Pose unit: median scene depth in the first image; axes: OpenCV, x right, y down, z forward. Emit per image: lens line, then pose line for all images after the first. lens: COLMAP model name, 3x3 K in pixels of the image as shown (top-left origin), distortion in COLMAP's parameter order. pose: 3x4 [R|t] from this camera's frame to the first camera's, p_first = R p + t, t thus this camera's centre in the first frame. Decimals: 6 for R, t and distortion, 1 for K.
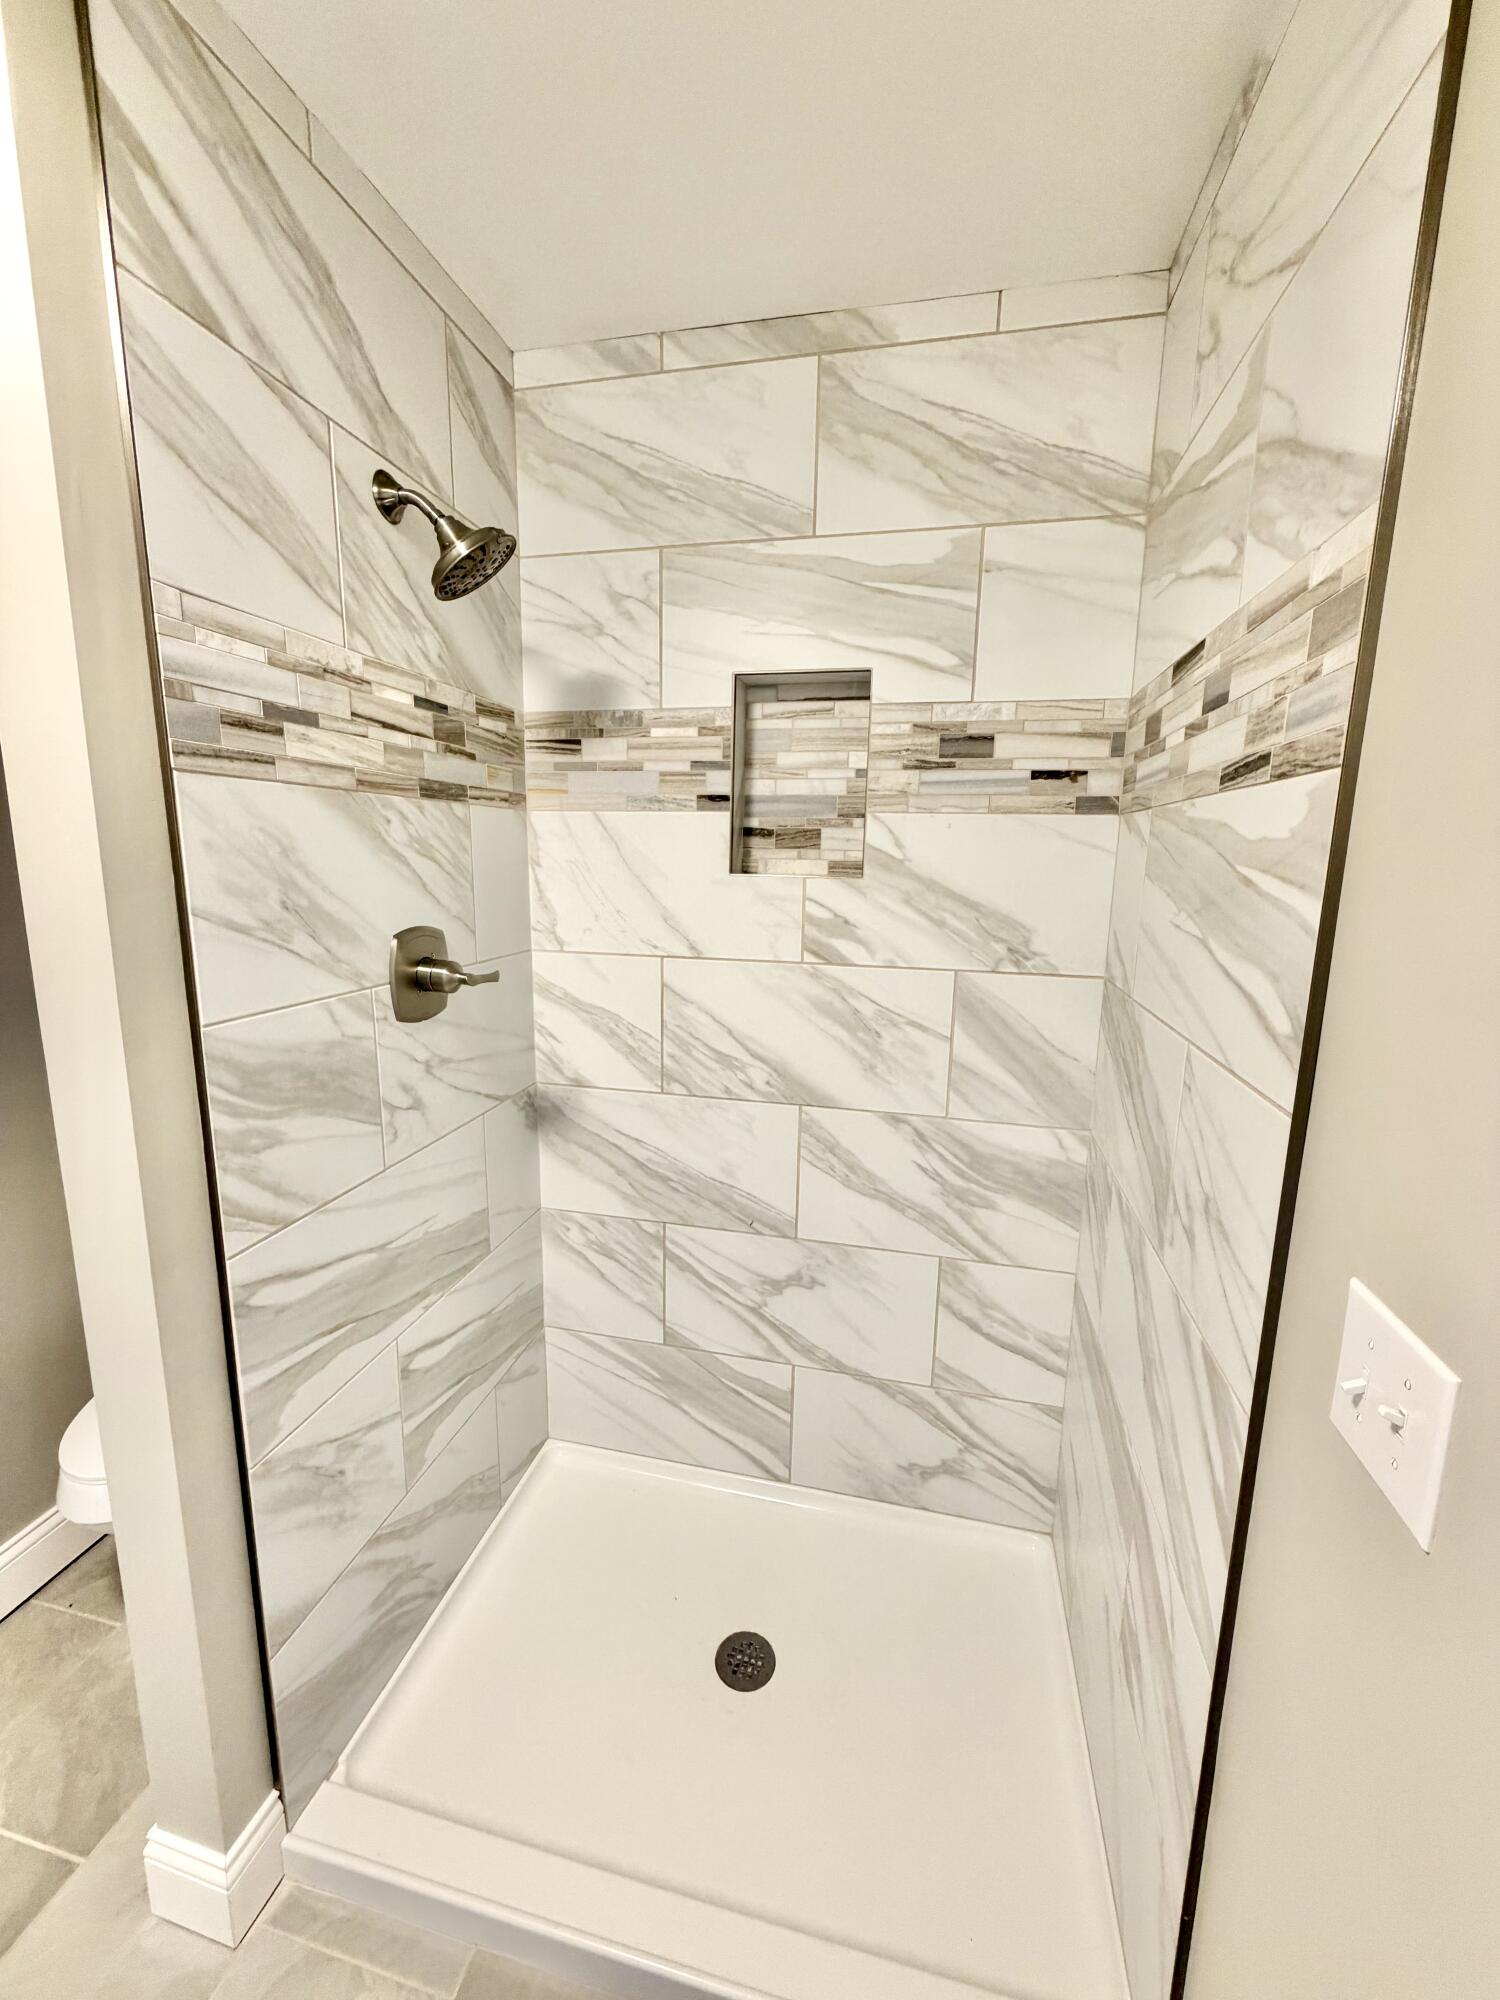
lens RADIAL K [[793.3, 0, 746.8], [0, 793.3, 996.0], [0, 0, 1]] dist [0.002182, -0.000140]
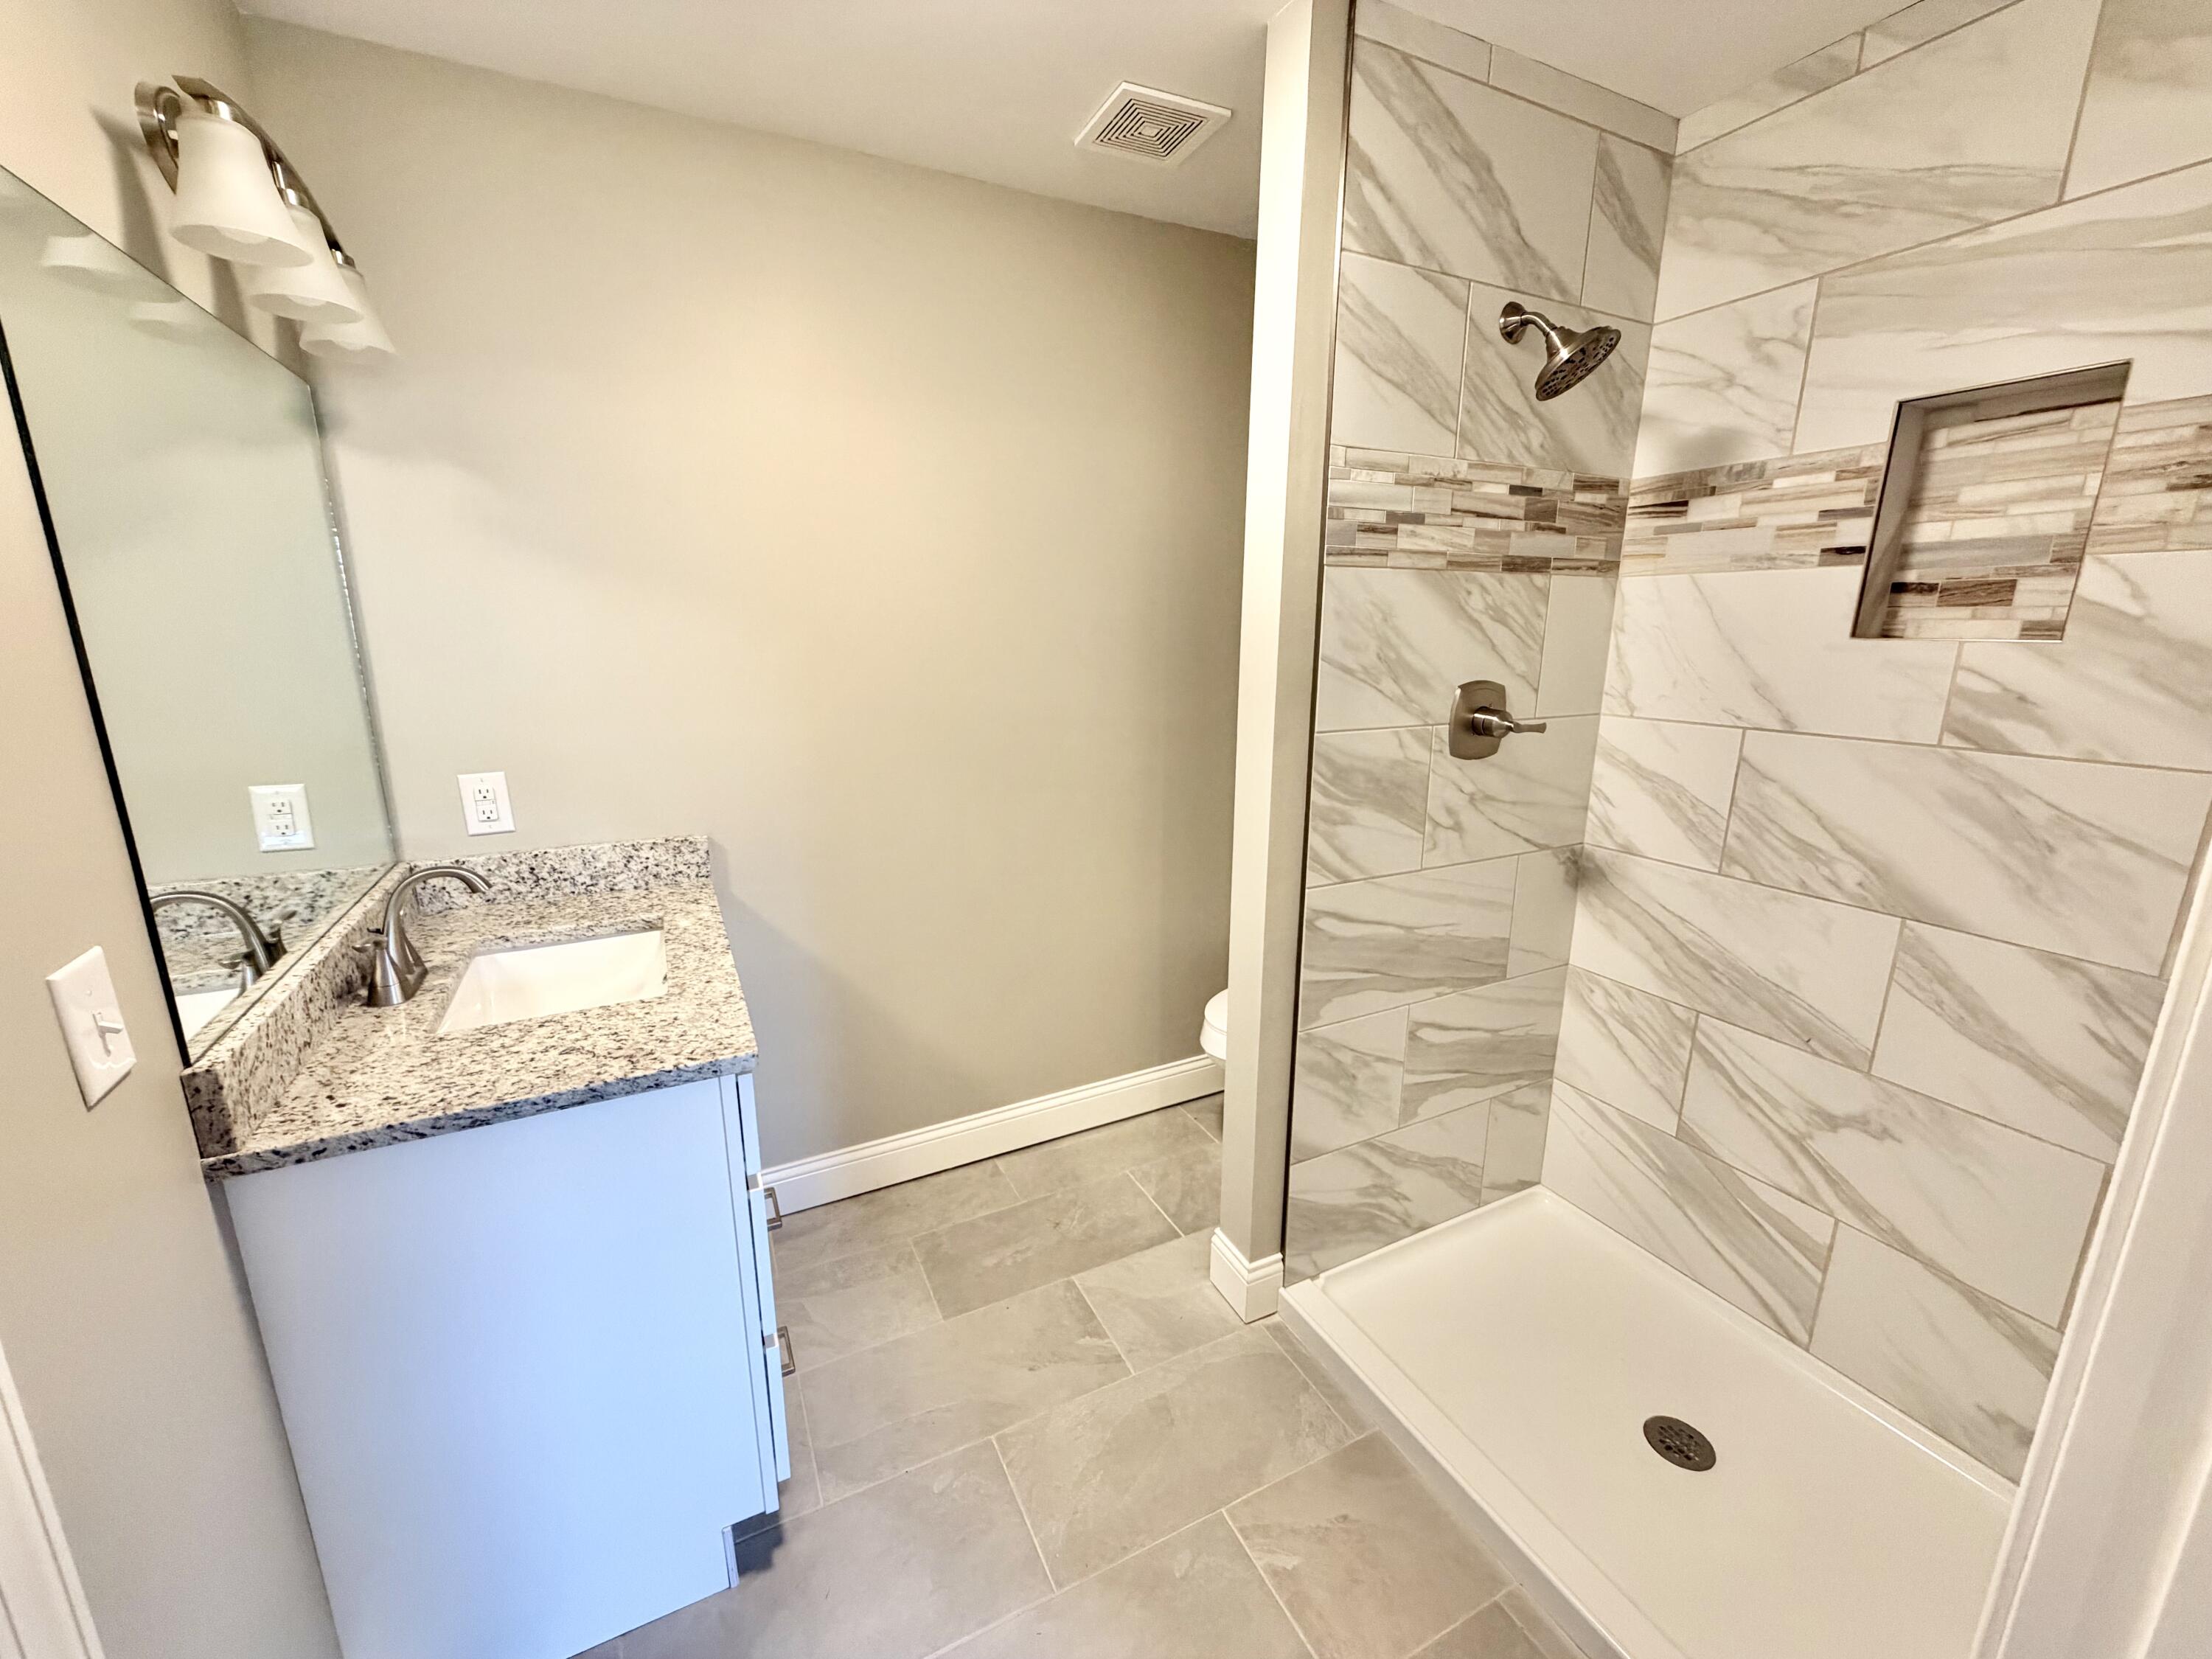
lens RADIAL K [[877.4, 0, 1104.0], [0, 877.4, 830.8], [0, 0, 1]] dist [0.002182, -0.000140]
pose [[0.635024, 0.162455, -0.755217, 0.228188], [-0.128258, 0.986240, 0.104305, 0.062025], [0.761771, 0.030627, 0.647122, -0.253180]]
